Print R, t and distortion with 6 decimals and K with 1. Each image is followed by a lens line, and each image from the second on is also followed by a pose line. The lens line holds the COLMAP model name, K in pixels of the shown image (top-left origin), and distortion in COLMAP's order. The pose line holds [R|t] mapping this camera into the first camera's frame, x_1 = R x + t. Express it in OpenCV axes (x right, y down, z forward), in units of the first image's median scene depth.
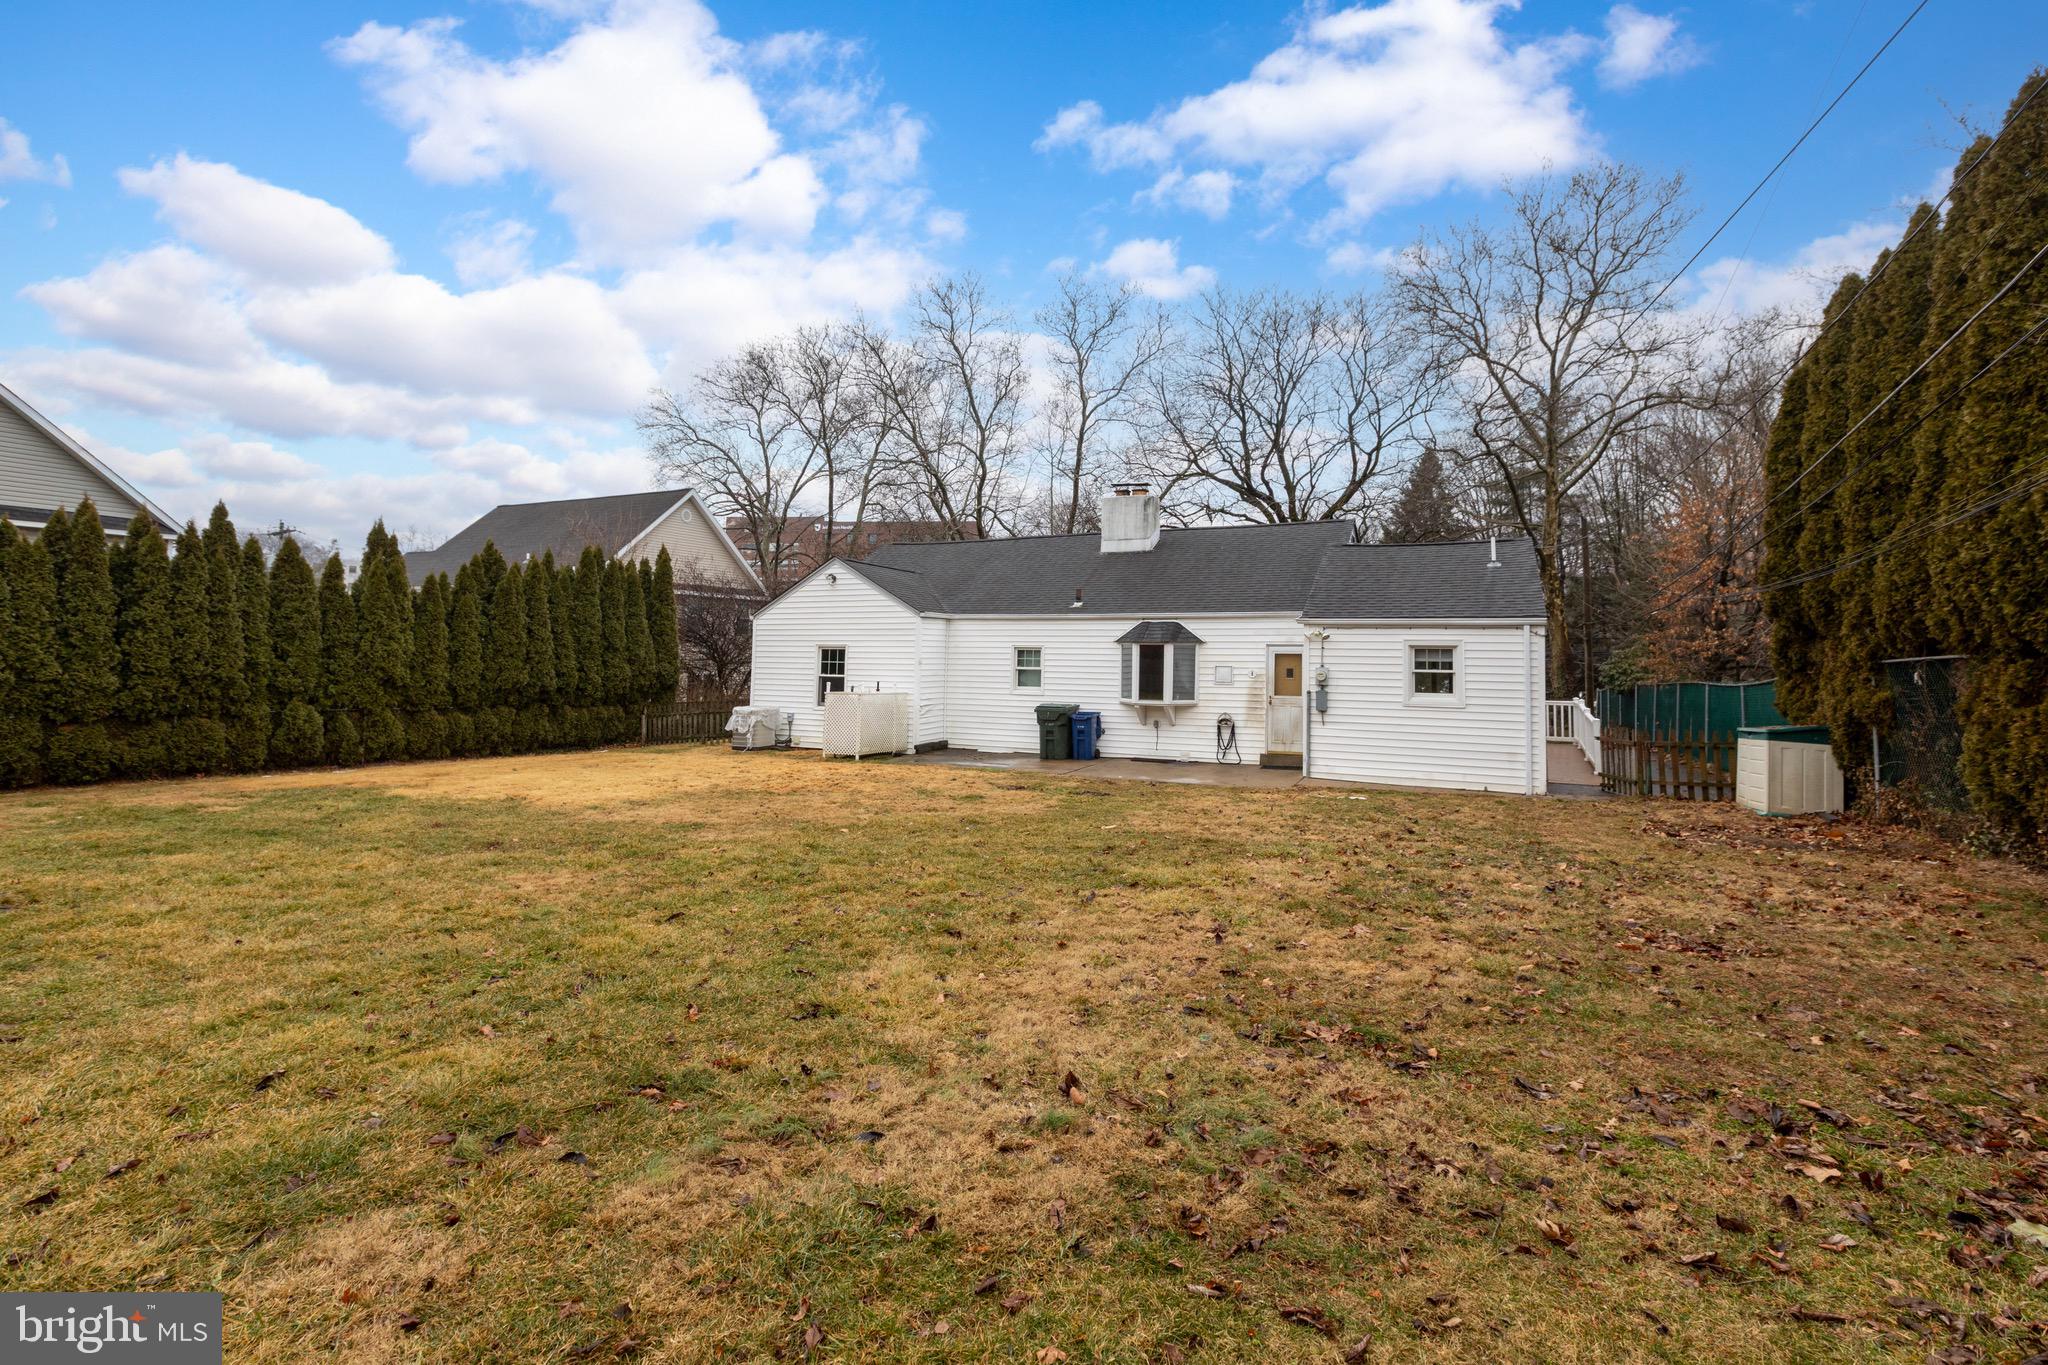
lens RADIAL K [[932.2, 0, 1006.2], [0, 932.2, 636.0], [0, 0, 1]] dist [-0.002424, -0.000652]
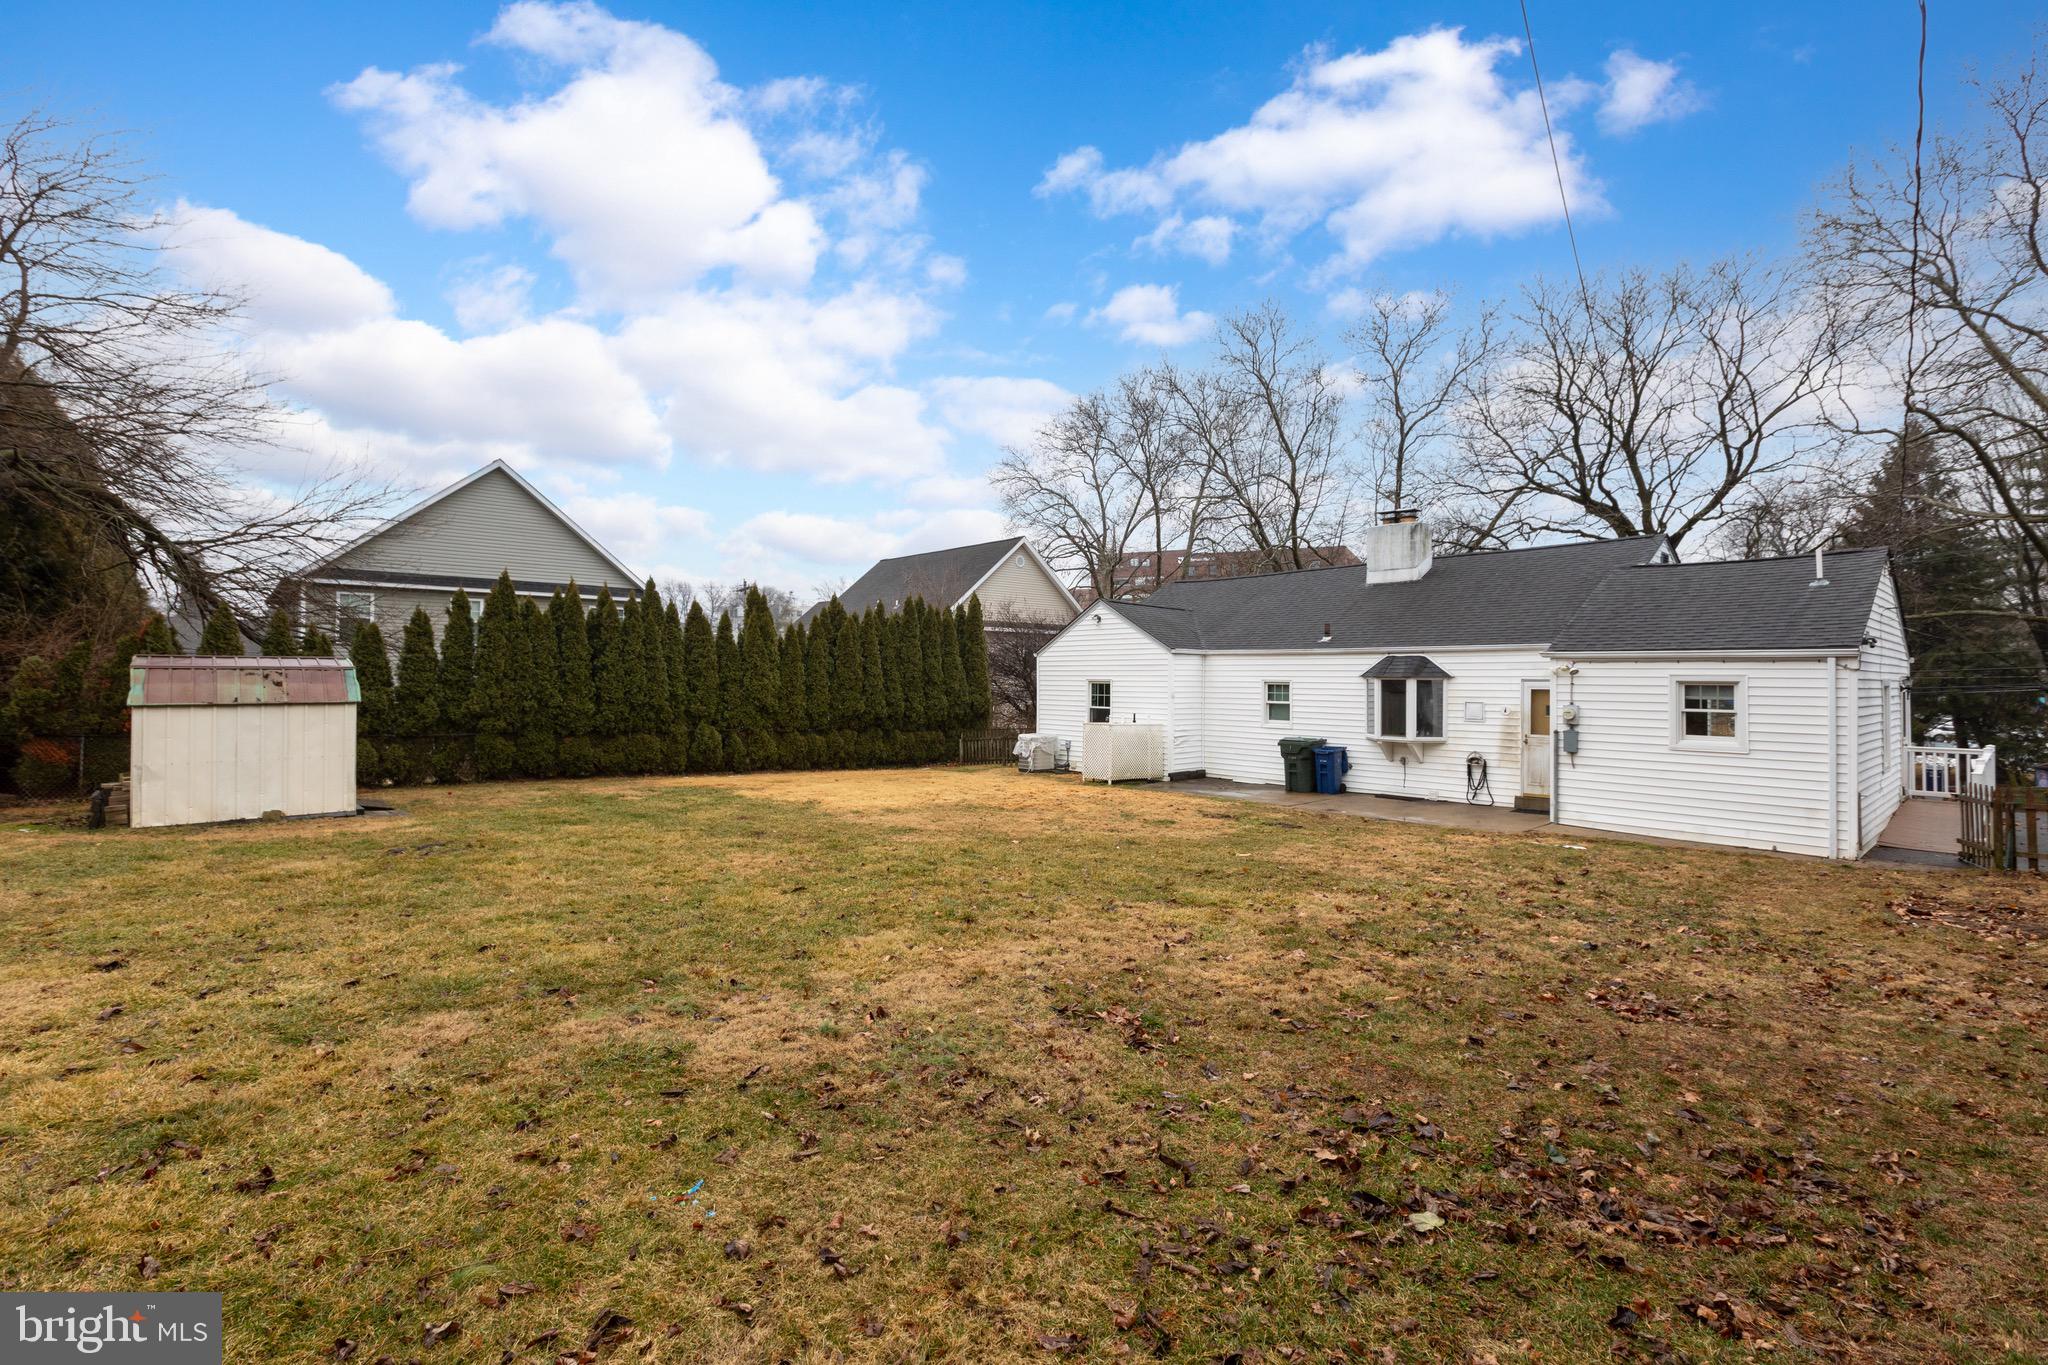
lens RADIAL K [[932.2, 0, 1049.4], [0, 932.2, 714.3], [0, 0, 1]] dist [-0.002424, -0.000652]
pose [[0.922216, 0.013256, -0.386447, 0.215853], [0.008268, 0.998508, 0.053981, -0.010818], [0.386586, -0.052977, 0.920731, -0.042187]]
